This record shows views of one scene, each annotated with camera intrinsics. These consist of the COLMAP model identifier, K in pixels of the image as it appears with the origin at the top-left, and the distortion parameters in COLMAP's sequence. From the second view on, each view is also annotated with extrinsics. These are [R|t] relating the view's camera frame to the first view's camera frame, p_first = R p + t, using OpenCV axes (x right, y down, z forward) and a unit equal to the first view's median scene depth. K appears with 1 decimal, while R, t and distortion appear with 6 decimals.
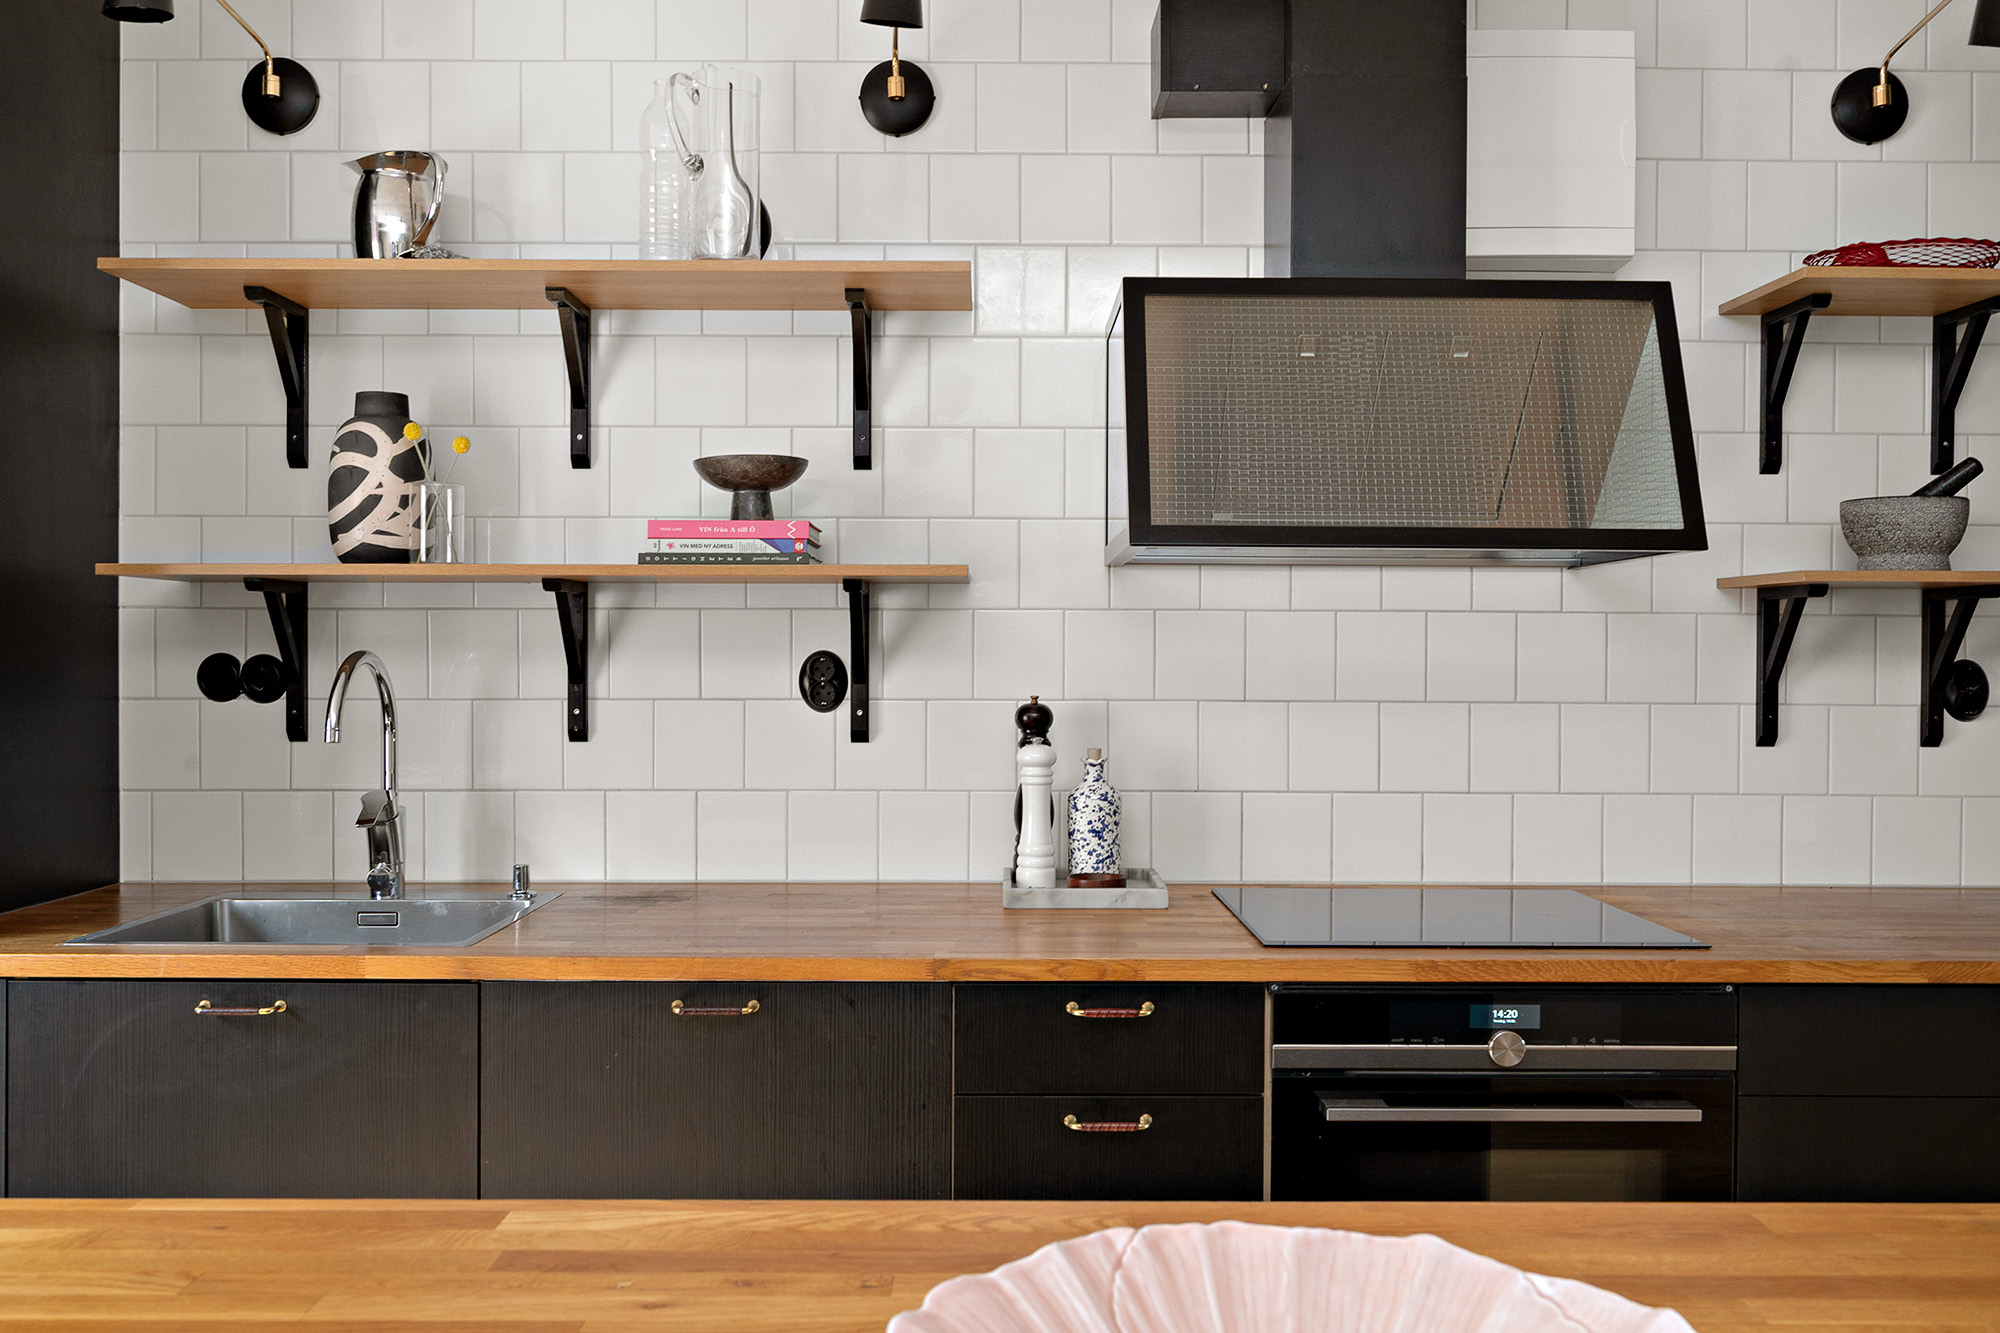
lens RADIAL K [[1709.2, 0, 1000.9], [0, 1709.2, 671.8], [0, 0, 1]] dist [-0.008388, 0.004011]
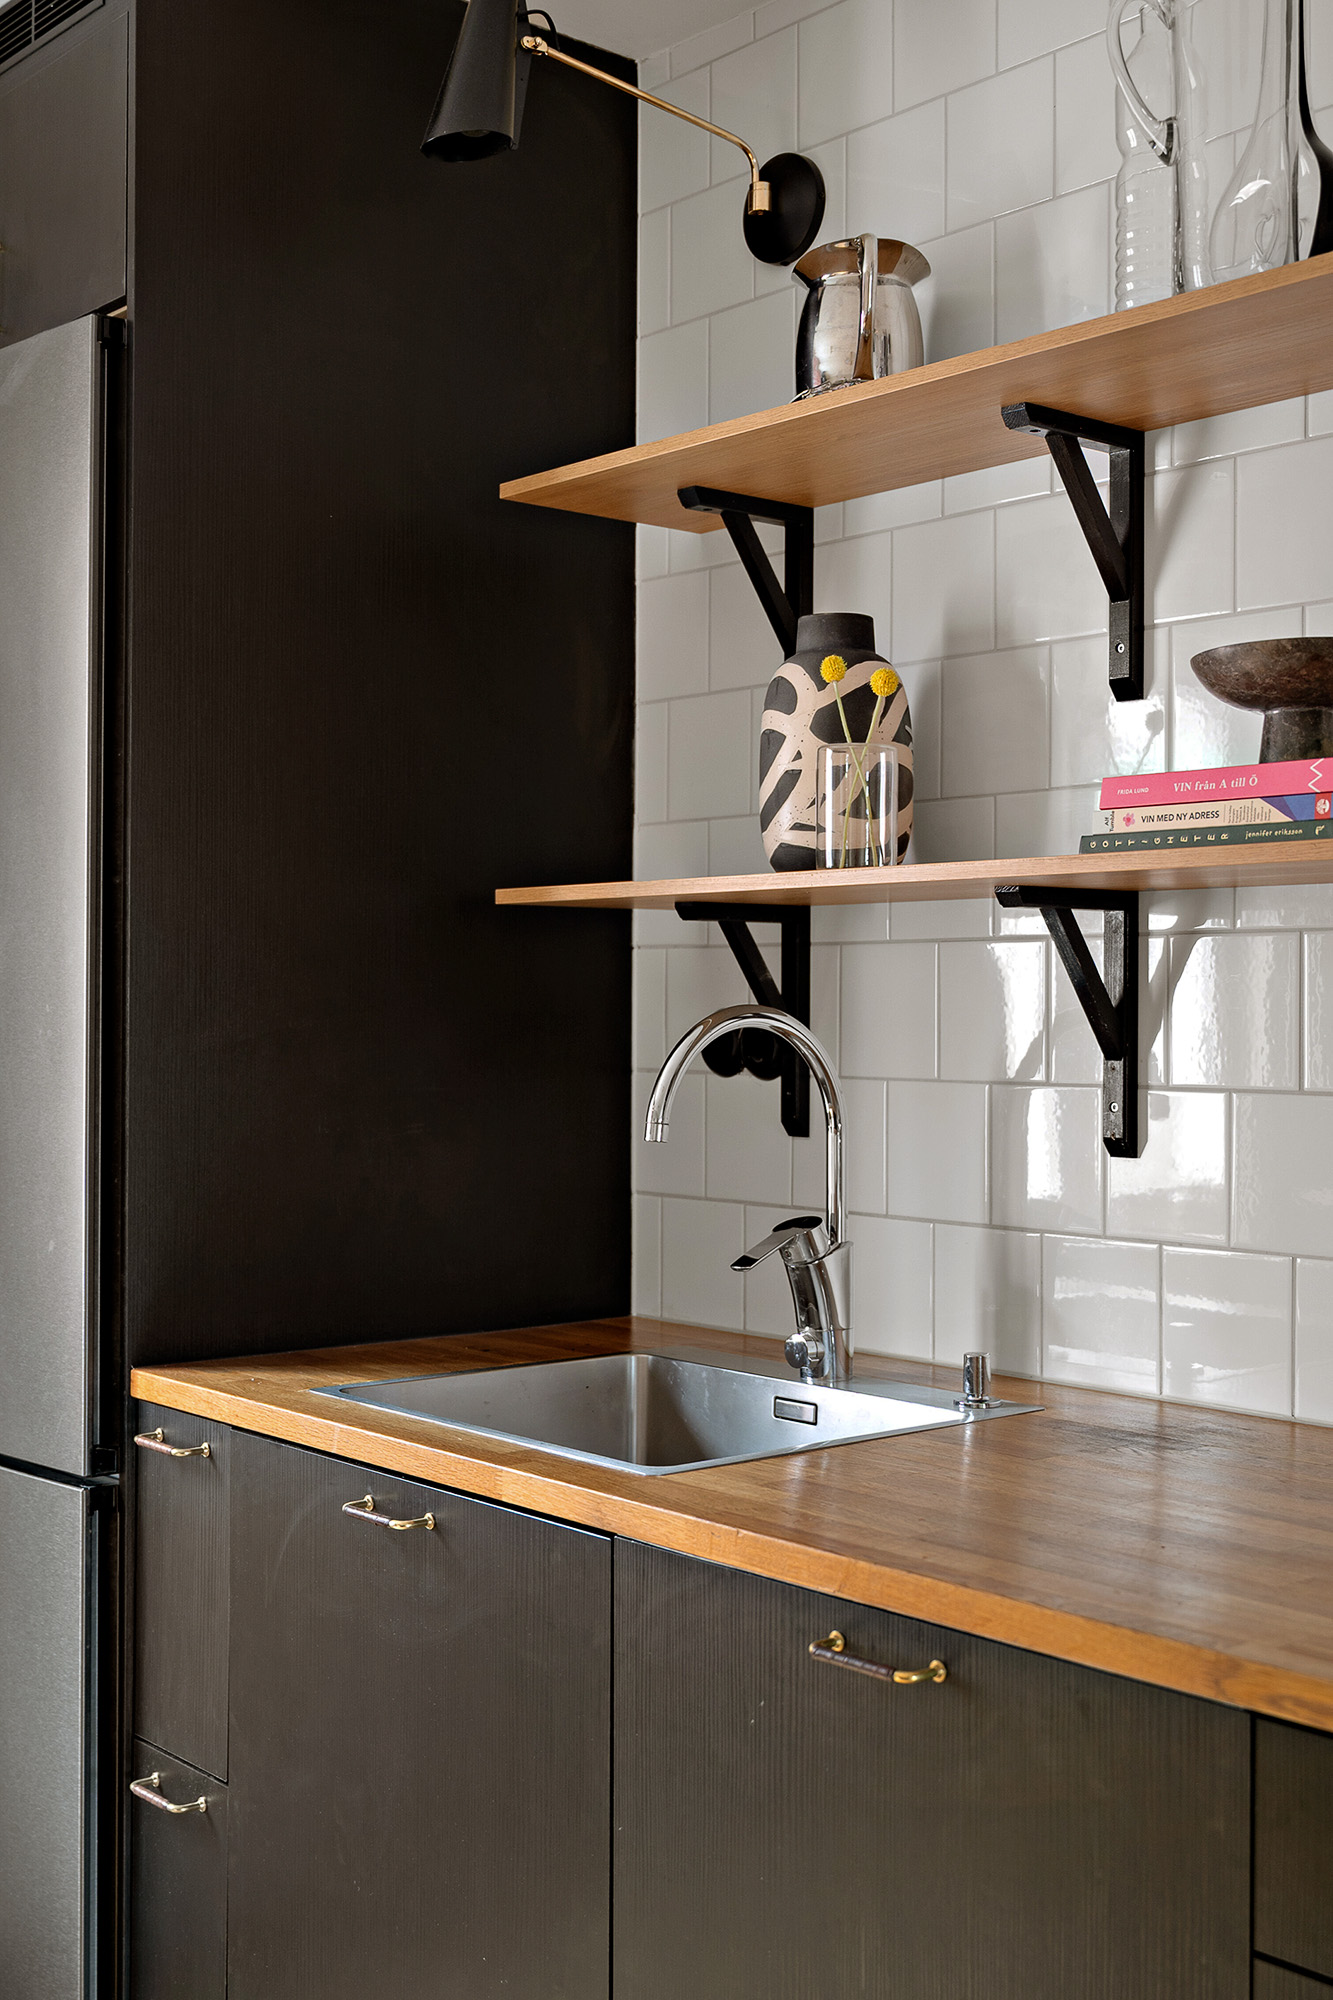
lens RADIAL K [[2320.0, 0, 667.2], [0, 2320.0, 996.3], [0, 0, 1]] dist [0.012873, 0.000000]
pose [[0.647761, -0.002734, -0.761839, 0.289244], [-0.010580, 0.999865, -0.012584, -0.003854], [0.761770, 0.016212, 0.647645, 0.379423]]
